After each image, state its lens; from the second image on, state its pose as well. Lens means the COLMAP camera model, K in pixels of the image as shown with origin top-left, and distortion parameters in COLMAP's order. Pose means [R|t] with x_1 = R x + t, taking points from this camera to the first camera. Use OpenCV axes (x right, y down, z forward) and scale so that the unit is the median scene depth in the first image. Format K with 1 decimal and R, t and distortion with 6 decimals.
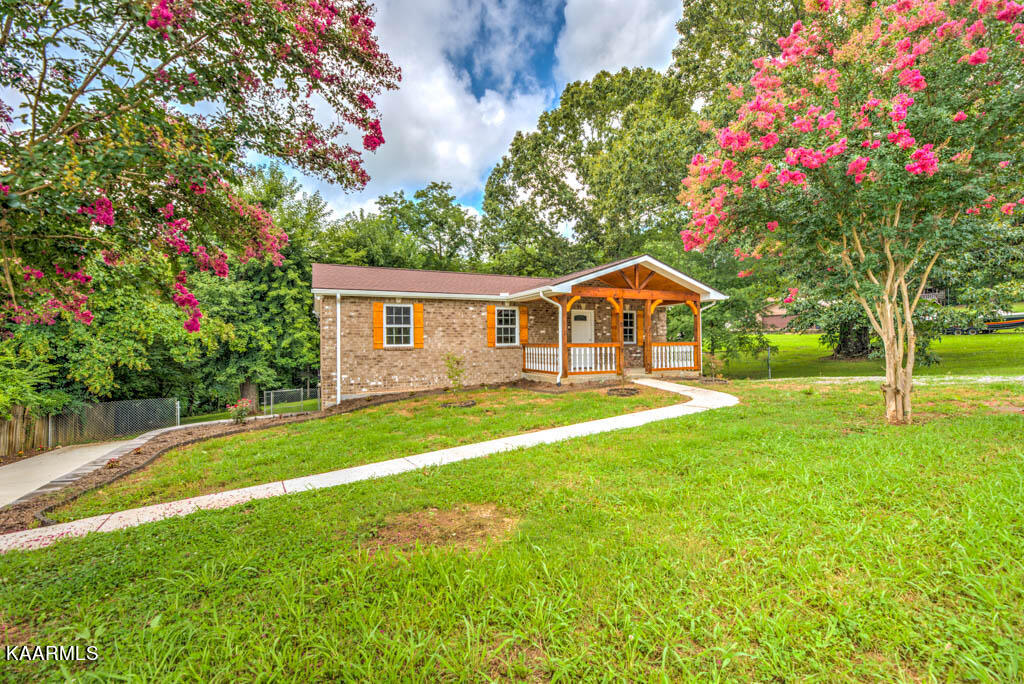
lens RADIAL K [[426.6, 0, 511.9], [0, 426.6, 341.2], [0, 0, 1]] dist [0.001282, -0.000050]
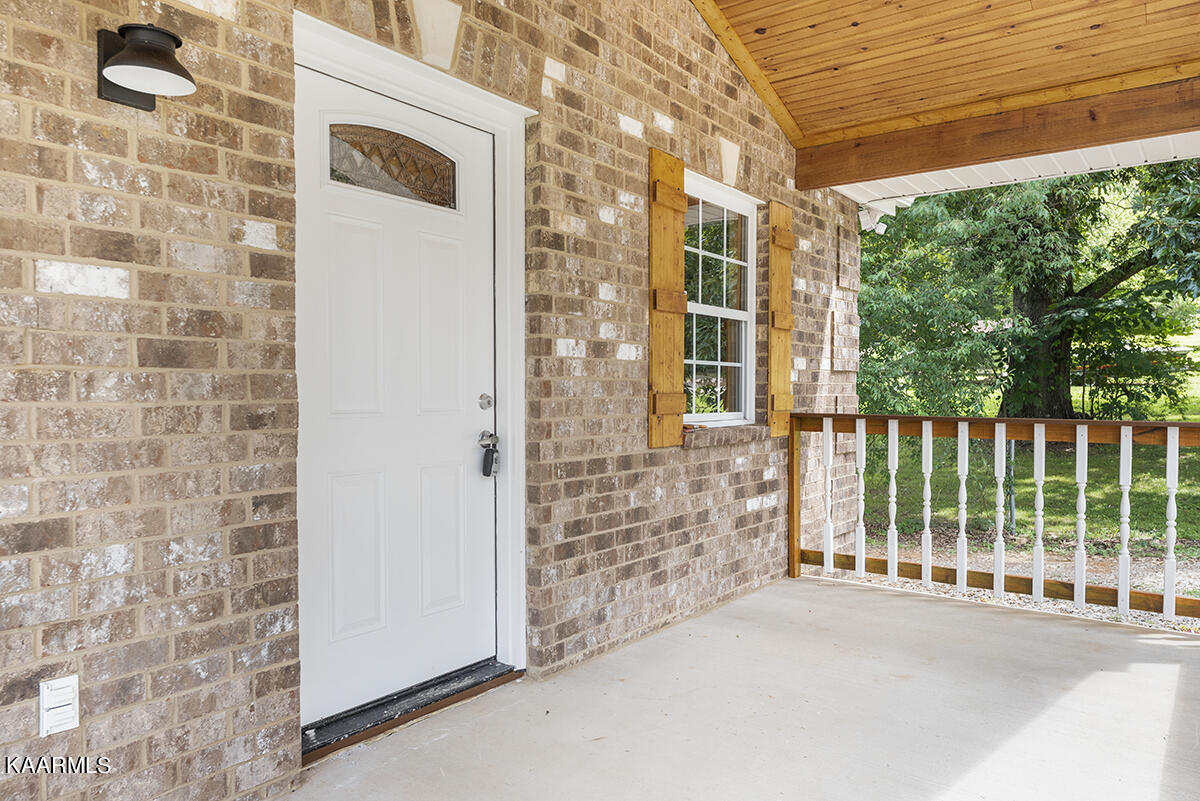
lens RADIAL K [[827.6, 0, 599.5], [0, 827.6, 399.8], [0, 0, 1]] dist [-0.000410, -0.000030]
pose [[0.874647, -0.005696, 0.484727, 0.111305], [-0.001226, 0.999902, 0.013962, -0.007050], [-0.484759, -0.012807, 0.874554, 0.815756]]
